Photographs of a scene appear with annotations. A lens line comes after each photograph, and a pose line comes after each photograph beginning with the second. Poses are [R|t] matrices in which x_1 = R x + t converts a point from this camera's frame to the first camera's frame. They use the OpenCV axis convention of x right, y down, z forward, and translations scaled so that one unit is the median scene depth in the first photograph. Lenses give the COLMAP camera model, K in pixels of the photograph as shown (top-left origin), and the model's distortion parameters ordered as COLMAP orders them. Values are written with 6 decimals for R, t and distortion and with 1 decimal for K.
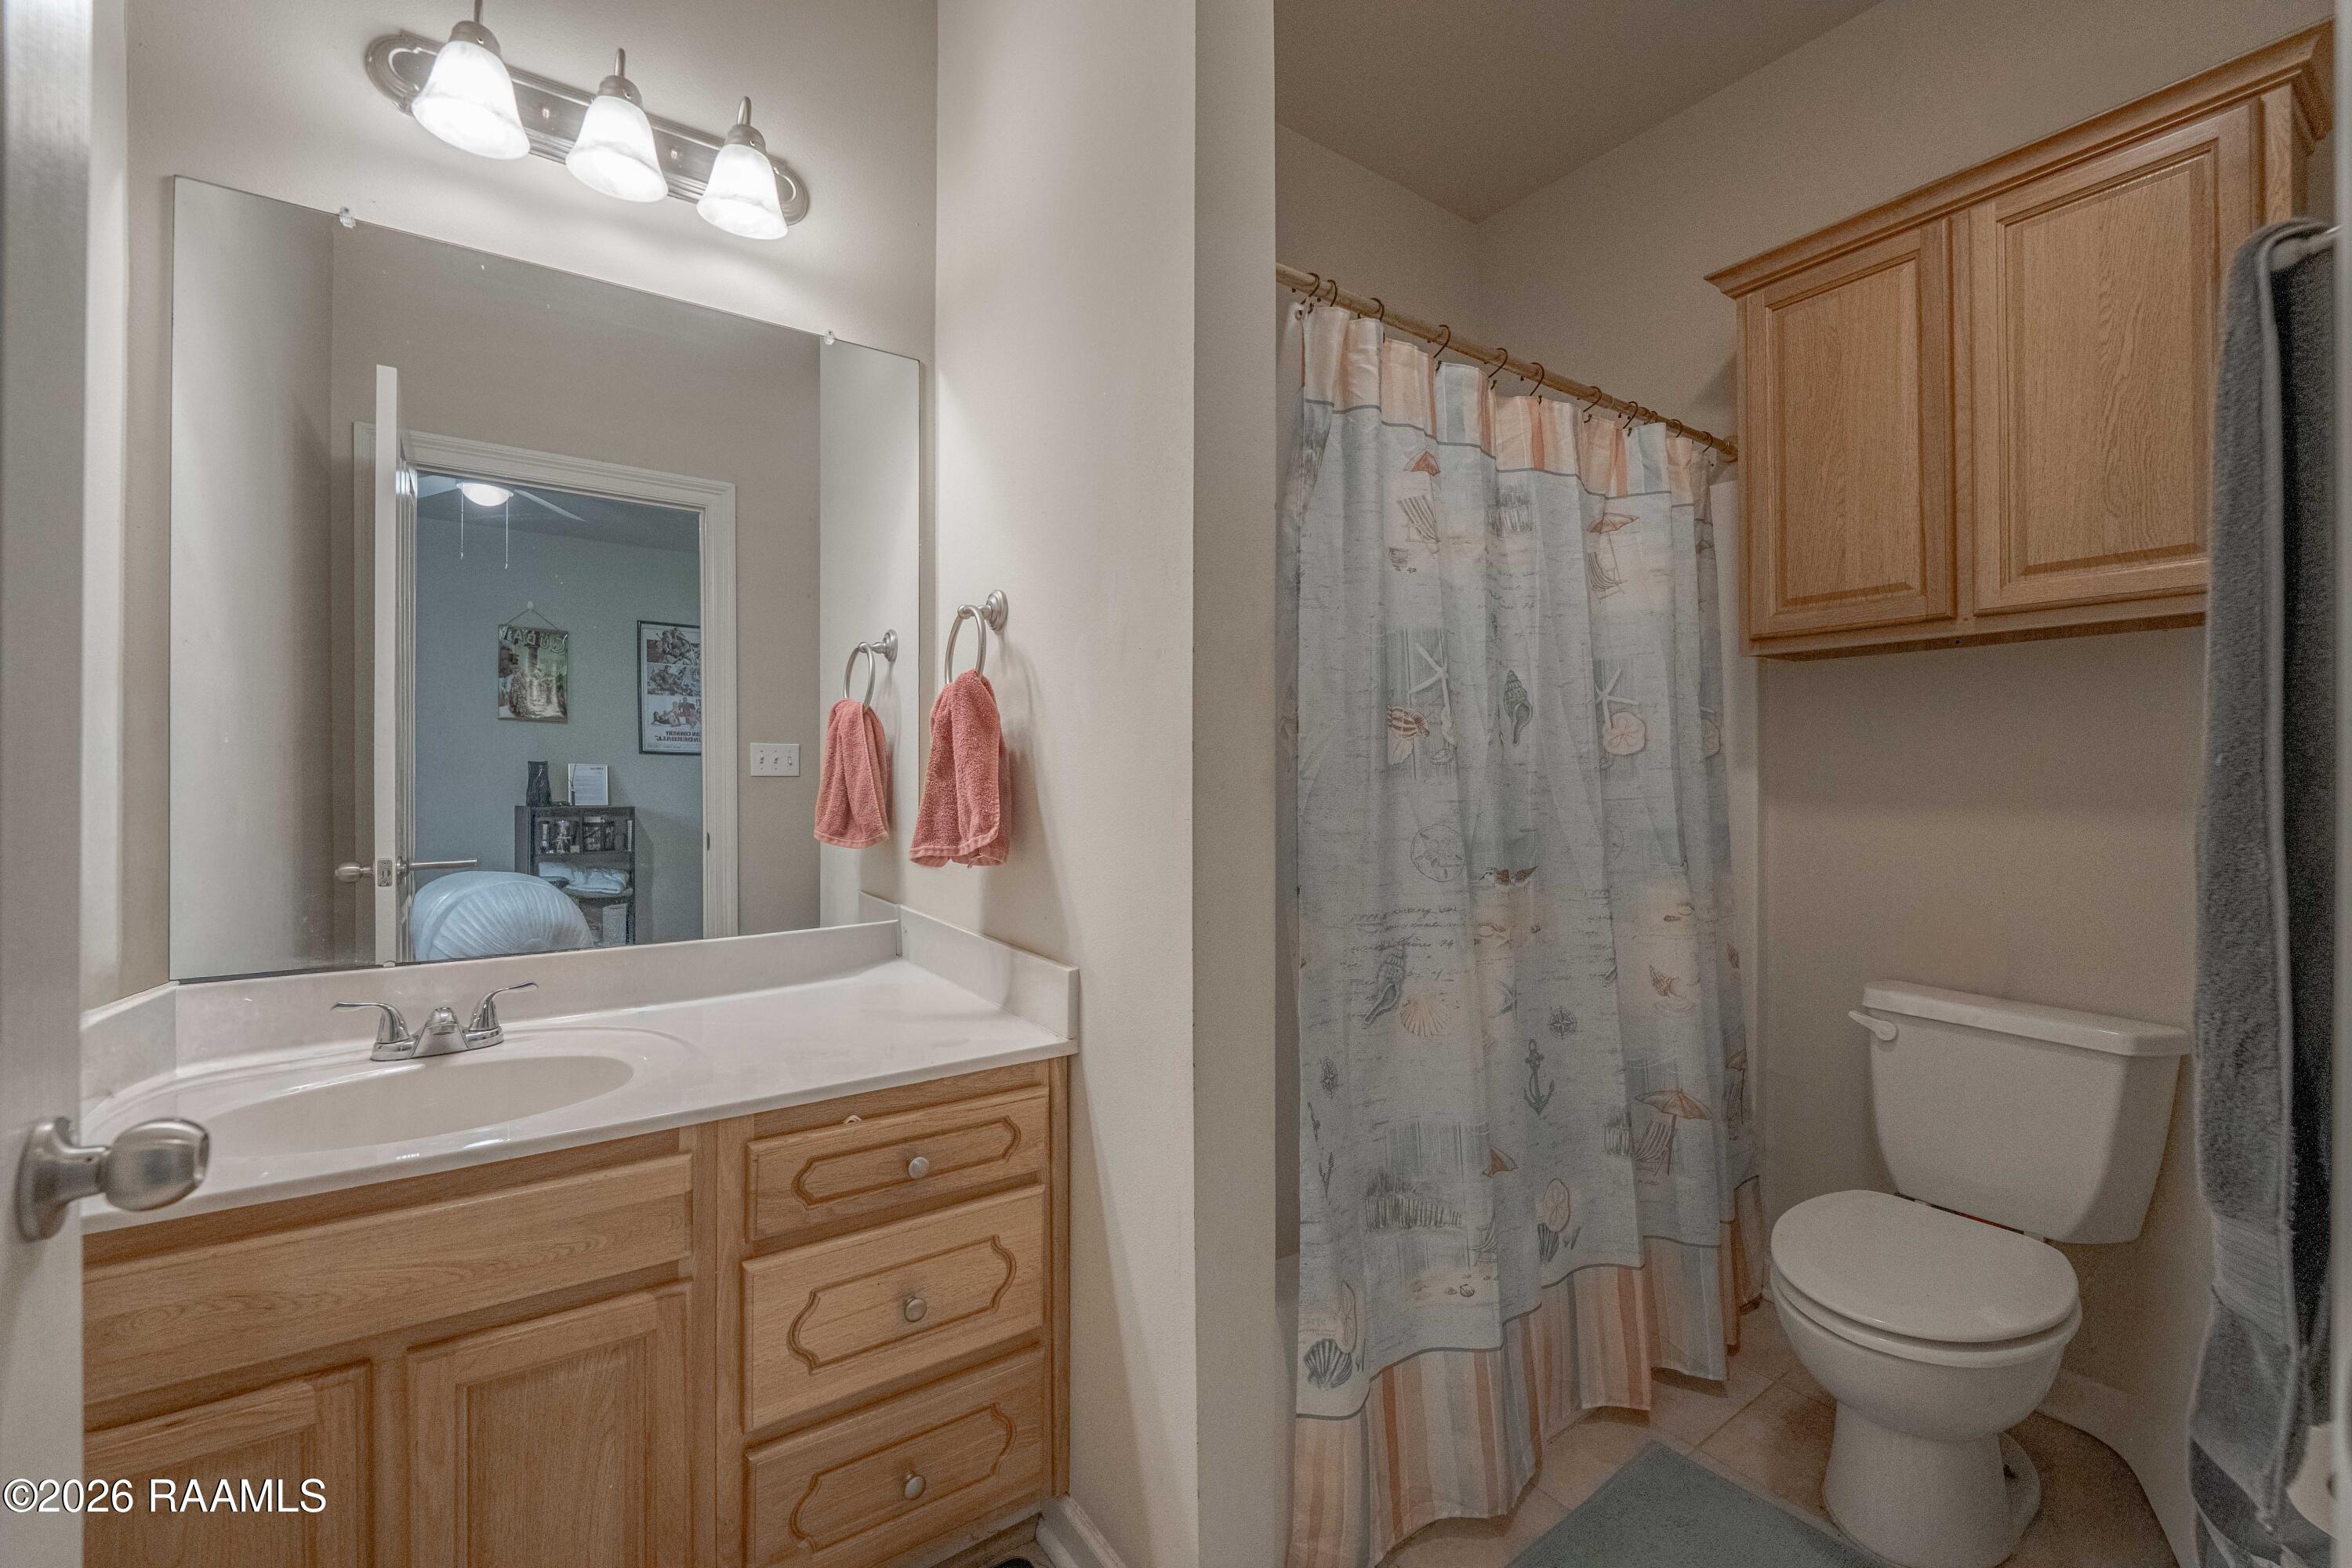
lens RADIAL K [[951.1, 0, 1178.9], [0, 951.1, 773.8], [0, 0, 1]] dist [-0.001906, -0.004870]
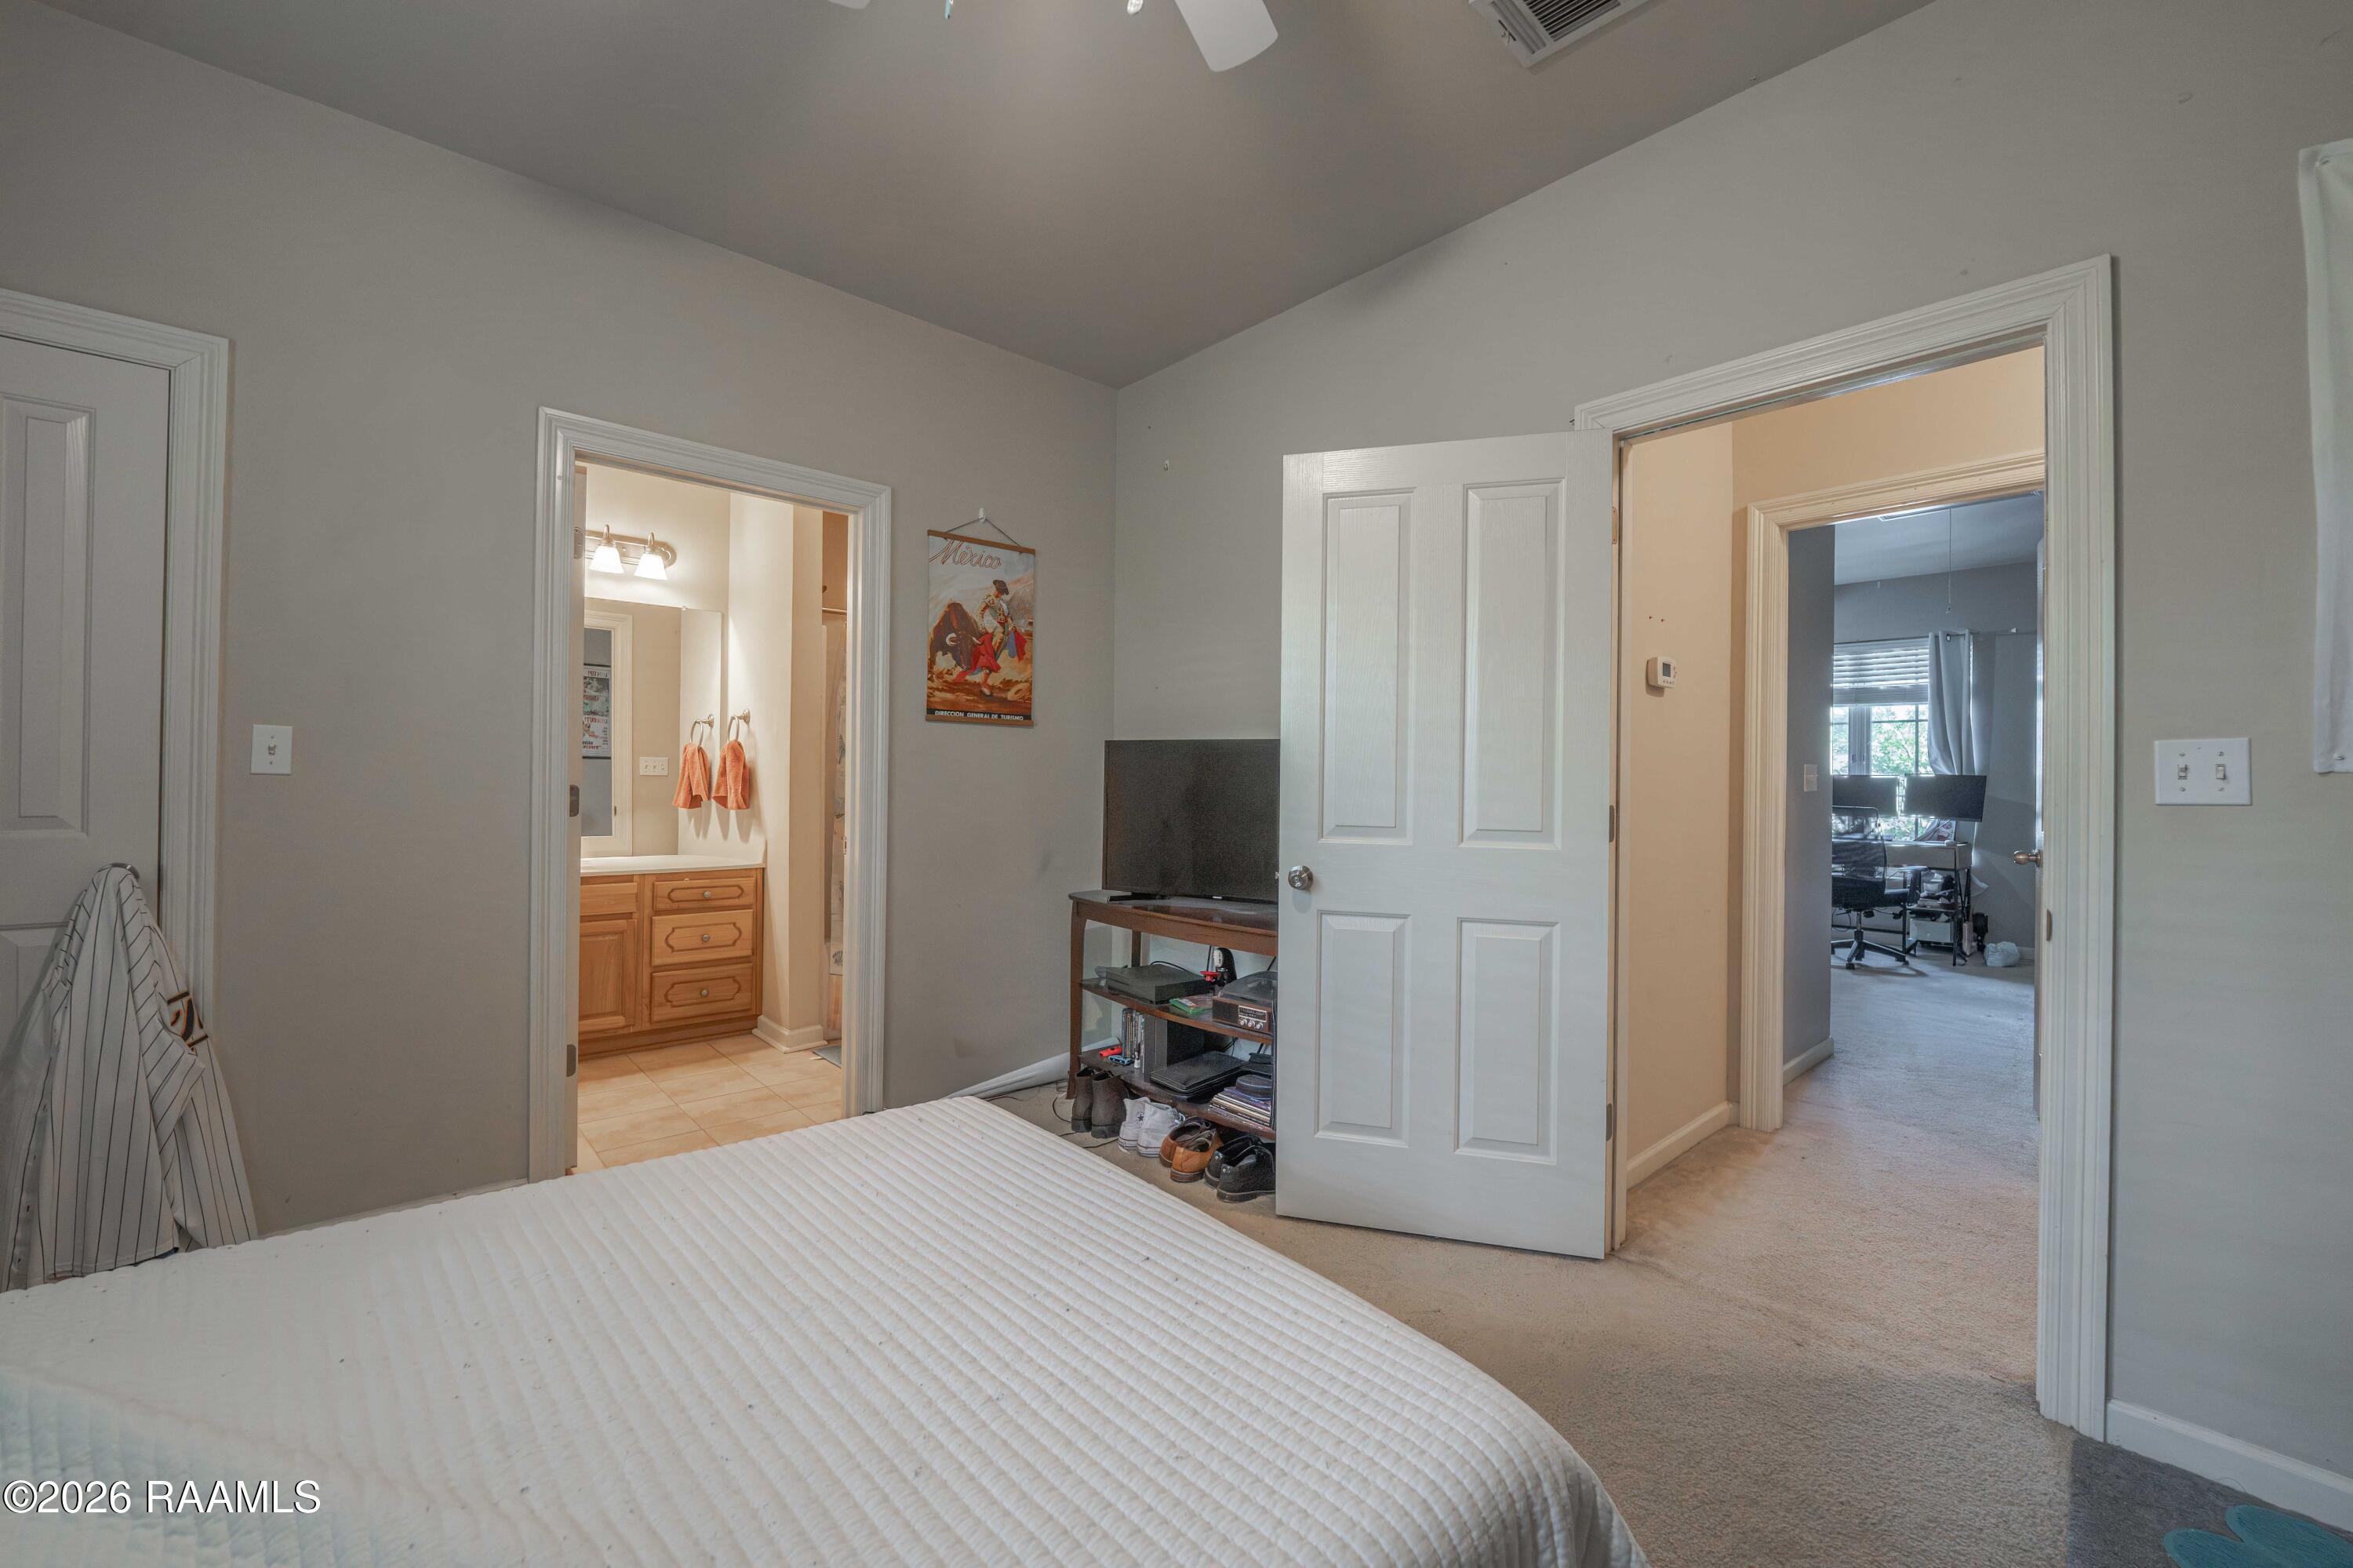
lens RADIAL K [[966.7, 0, 1202.2], [0, 966.7, 775.6], [0, 0, 1]] dist [-0.001476, -0.000200]
pose [[0.991158, 0.012129, 0.132128, 0.892308], [-0.012011, 0.999926, -0.001685, -0.013629], [-0.132139, 0.000083, 0.991231, -2.326914]]
